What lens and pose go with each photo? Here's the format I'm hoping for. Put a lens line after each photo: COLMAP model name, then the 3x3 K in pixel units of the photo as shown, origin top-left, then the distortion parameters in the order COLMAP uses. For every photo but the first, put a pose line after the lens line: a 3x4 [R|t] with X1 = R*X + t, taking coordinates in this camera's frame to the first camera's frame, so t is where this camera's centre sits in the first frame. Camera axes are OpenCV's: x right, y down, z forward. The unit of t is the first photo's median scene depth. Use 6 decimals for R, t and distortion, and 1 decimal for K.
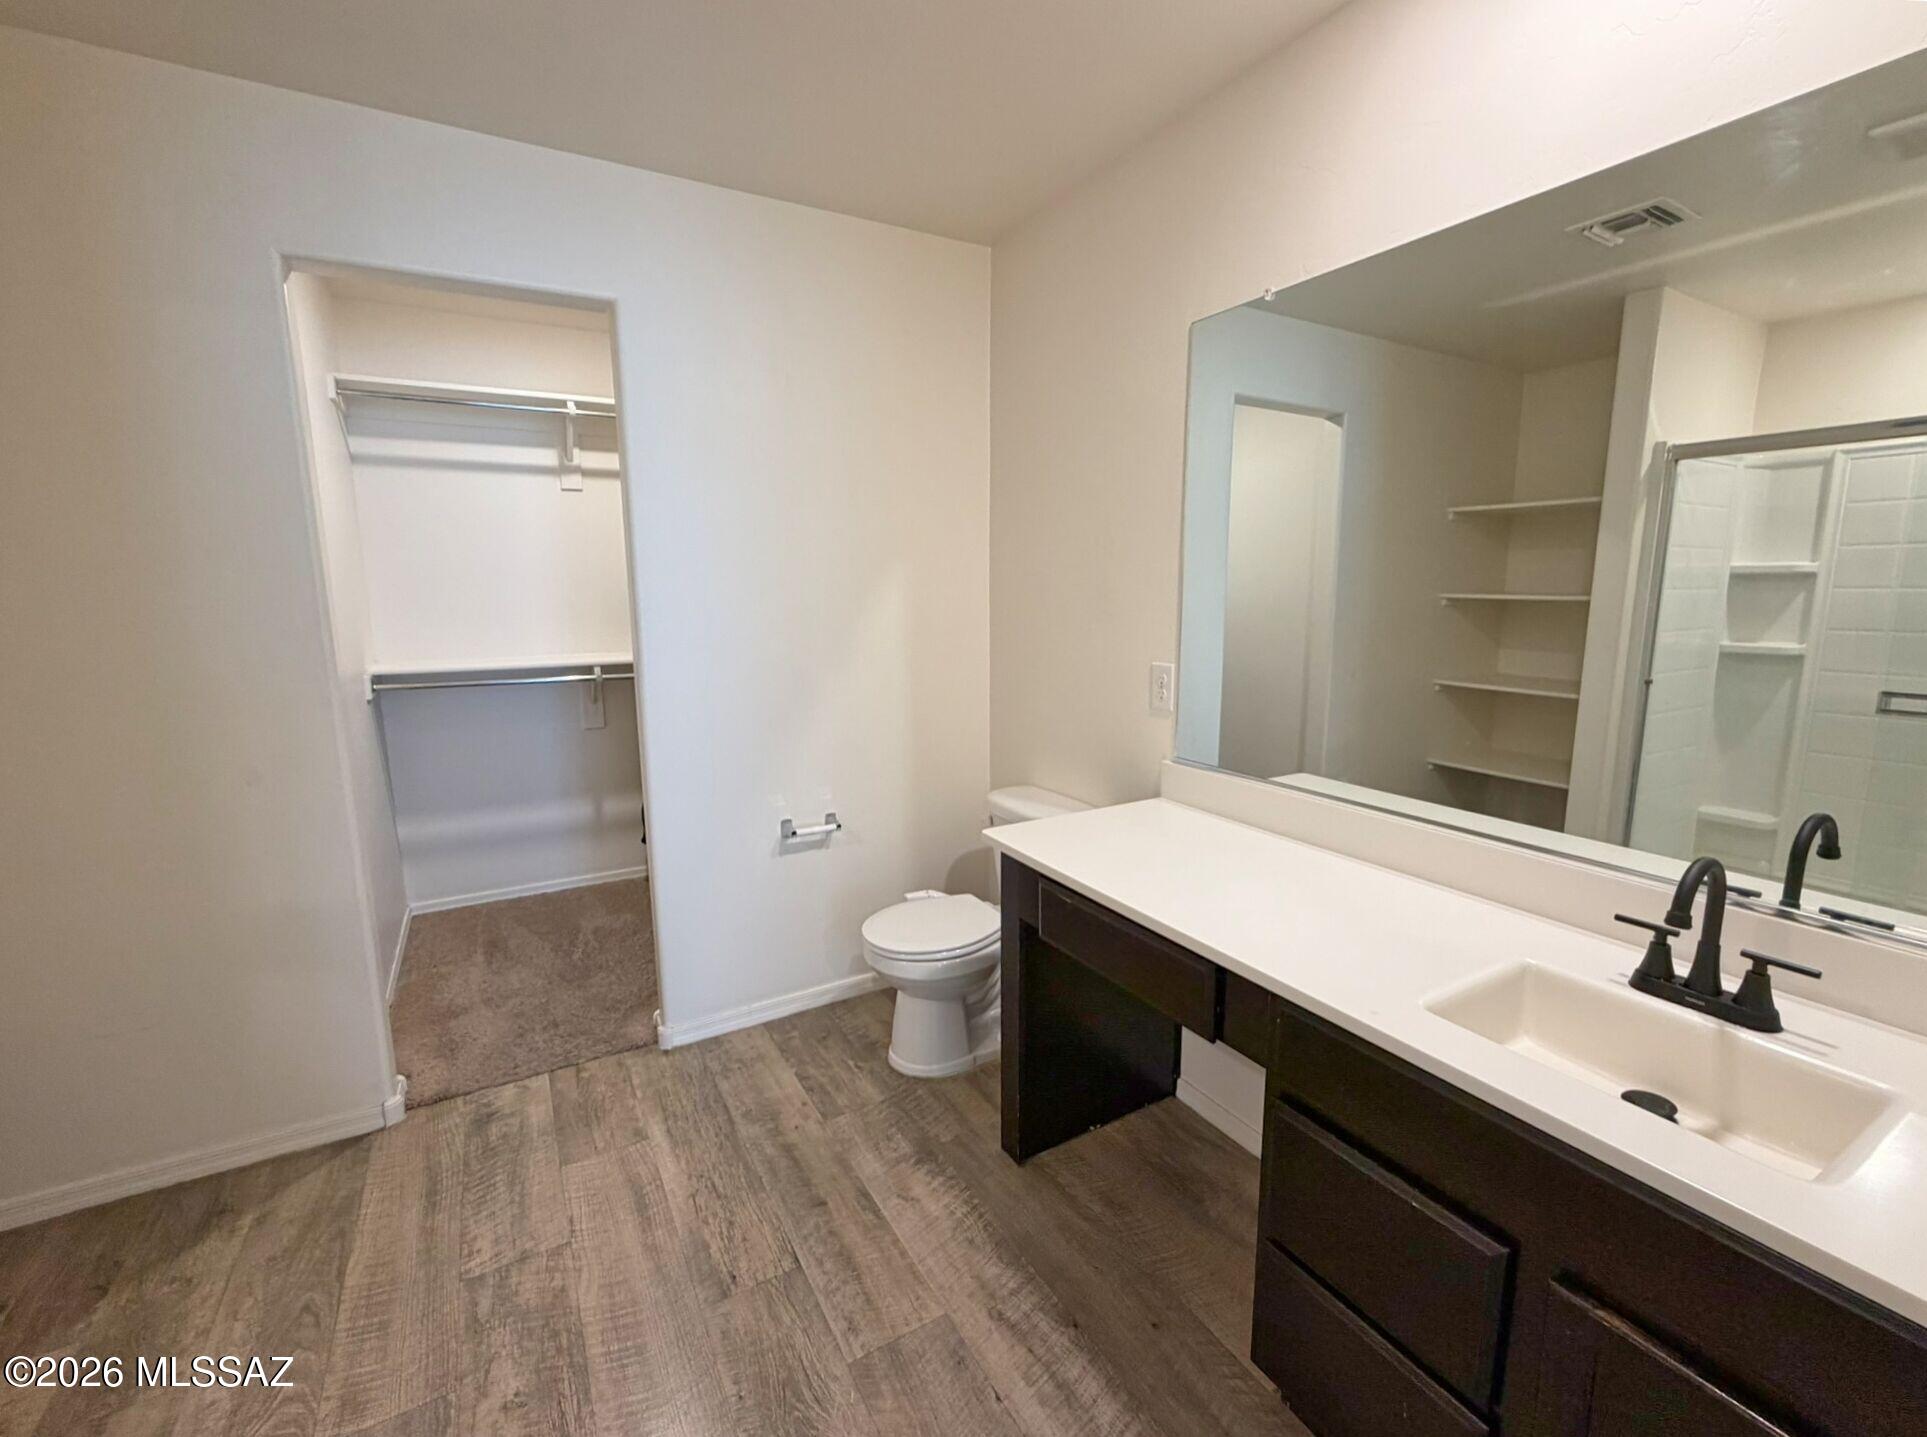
lens RADIAL K [[818.8, 0, 963.5], [0, 818.8, 718.5], [0, 0, 1]] dist [-0.001183, 0.000198]
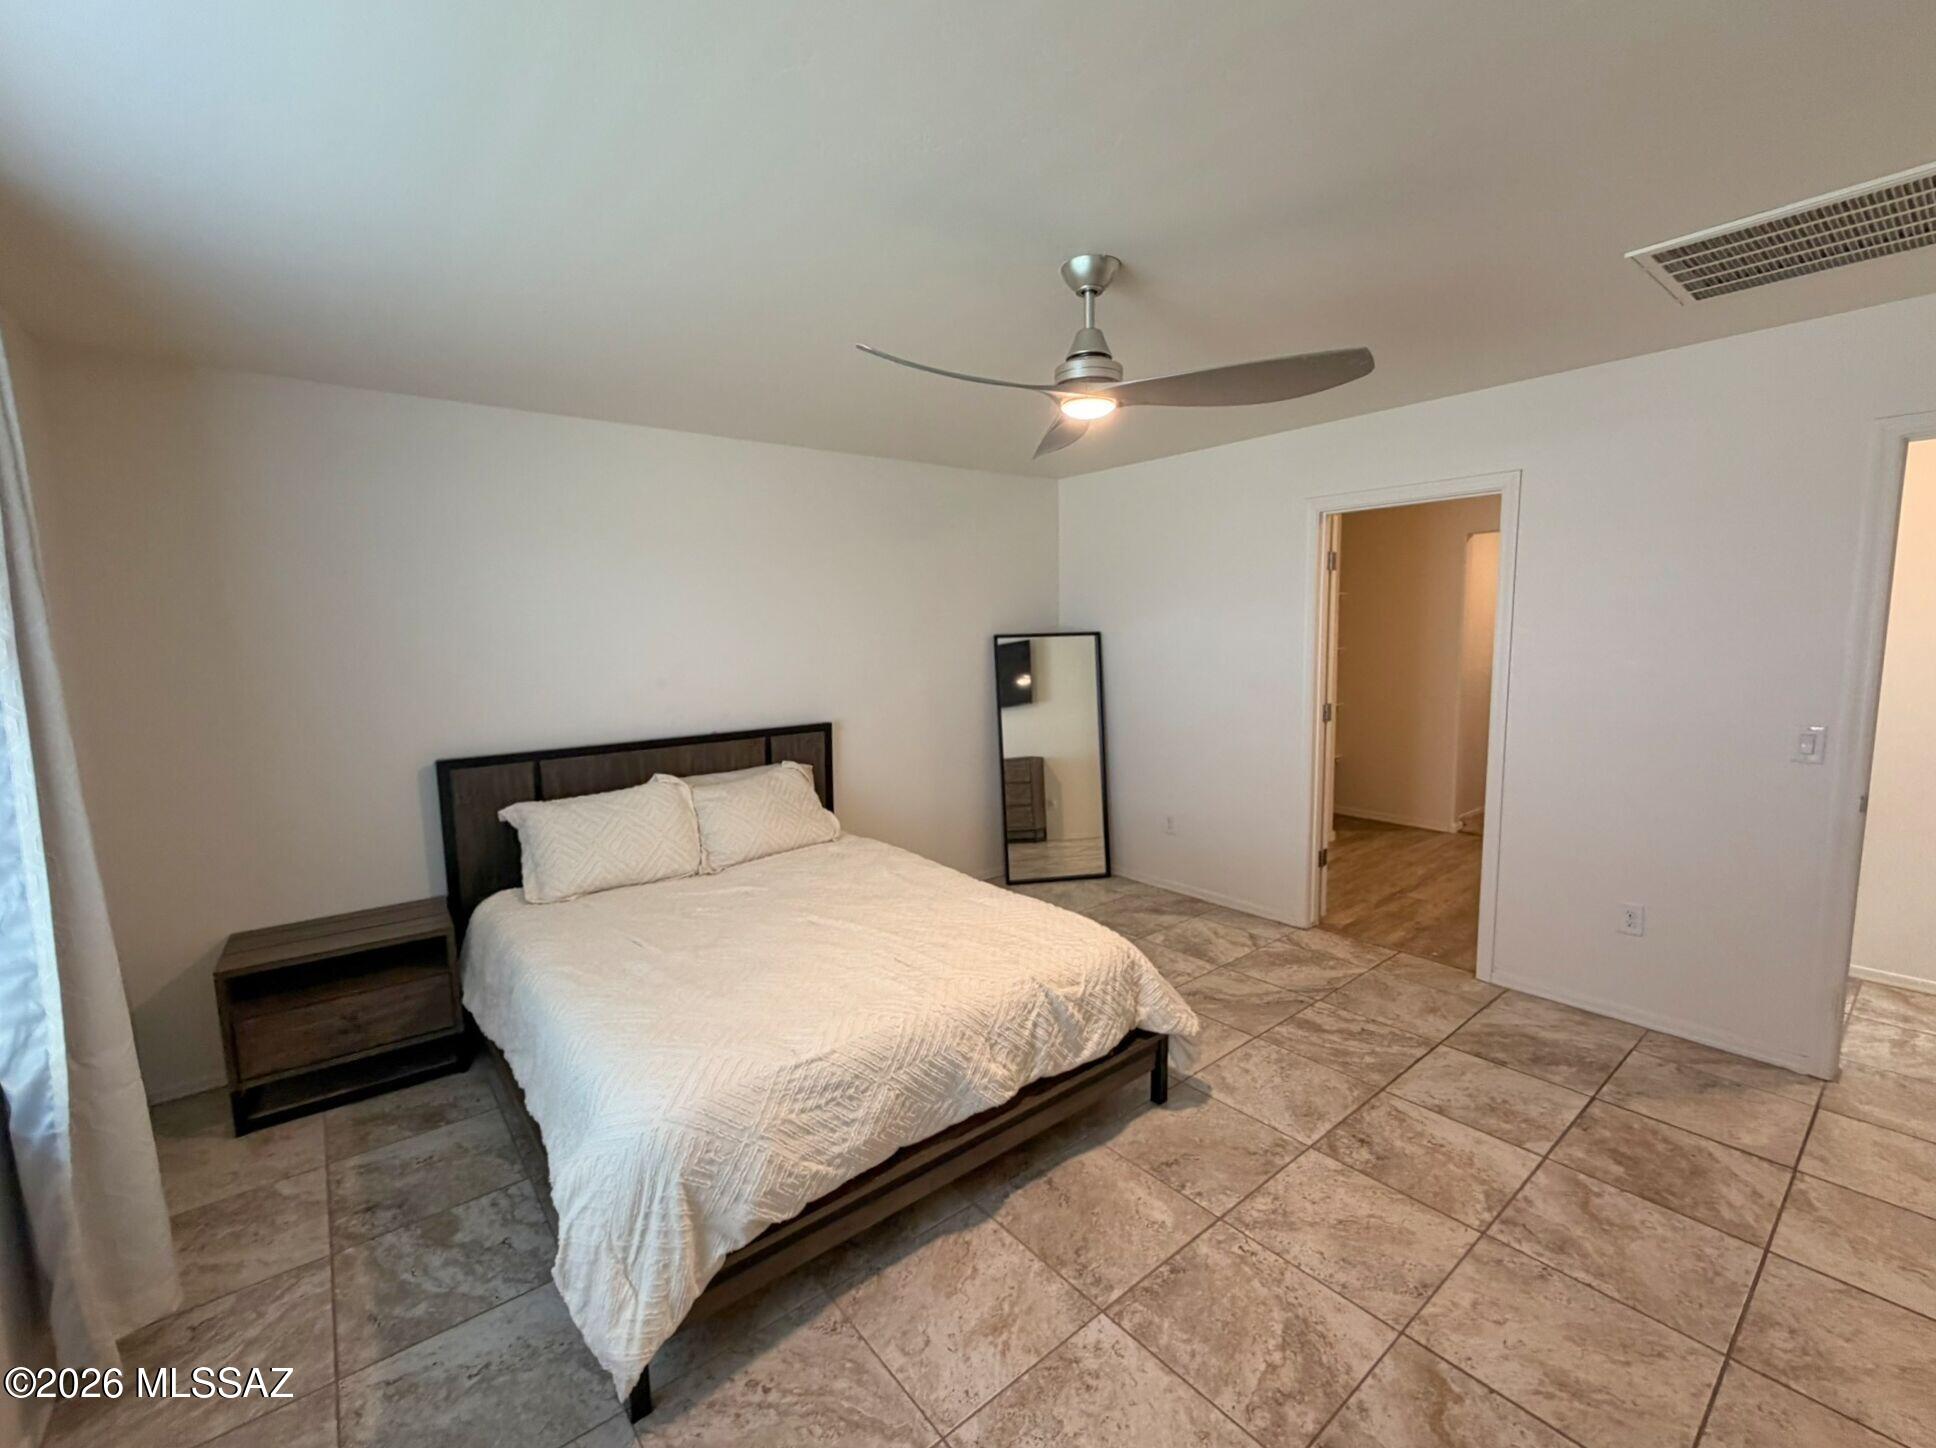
lens RADIAL K [[812.9, 0, 963.6], [0, 812.9, 723.7], [0, 0, 1]] dist [0.000912, 0.000514]
pose [[0.152148, 0.122323, -0.980759, 1.764713], [-0.140026, 0.984970, 0.101126, 0.090974], [0.978388, 0.121945, 0.166990, -1.155058]]
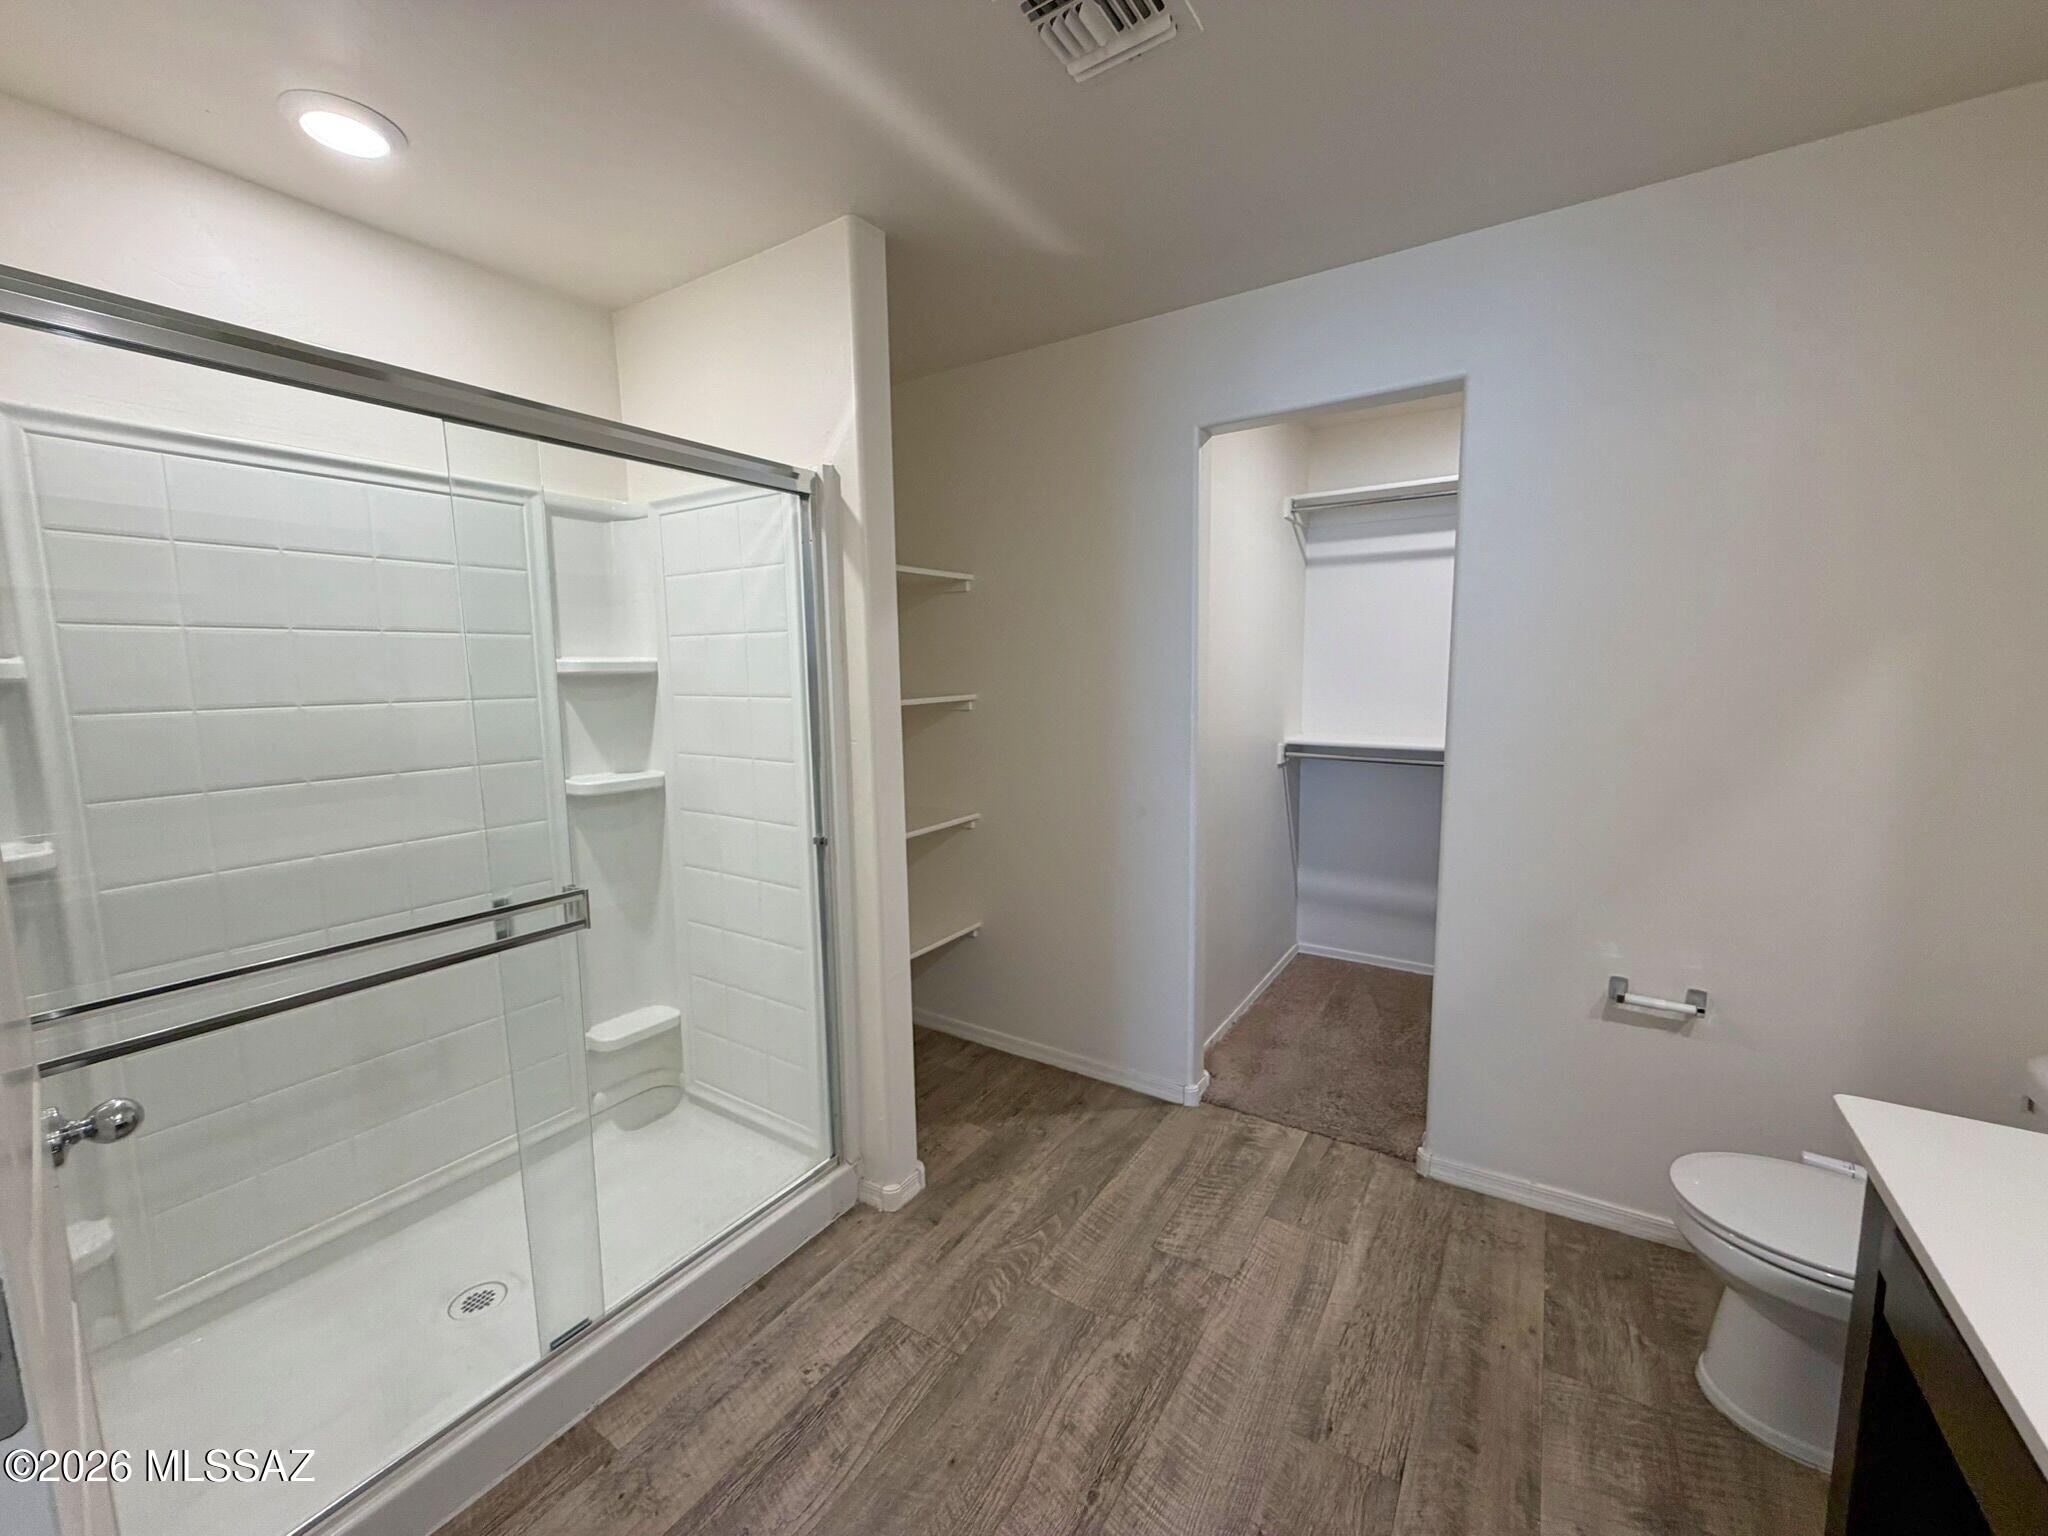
lens RADIAL K [[820.7, 0, 1016.9], [0, 820.7, 769.0], [0, 0, 1]] dist [0.000579, 0.000434]
pose [[0.451578, 0.114682, -0.884831, 0.238791], [-0.135345, 0.989034, 0.059114, -0.050053], [0.881907, 0.093062, 0.462147, 0.152771]]
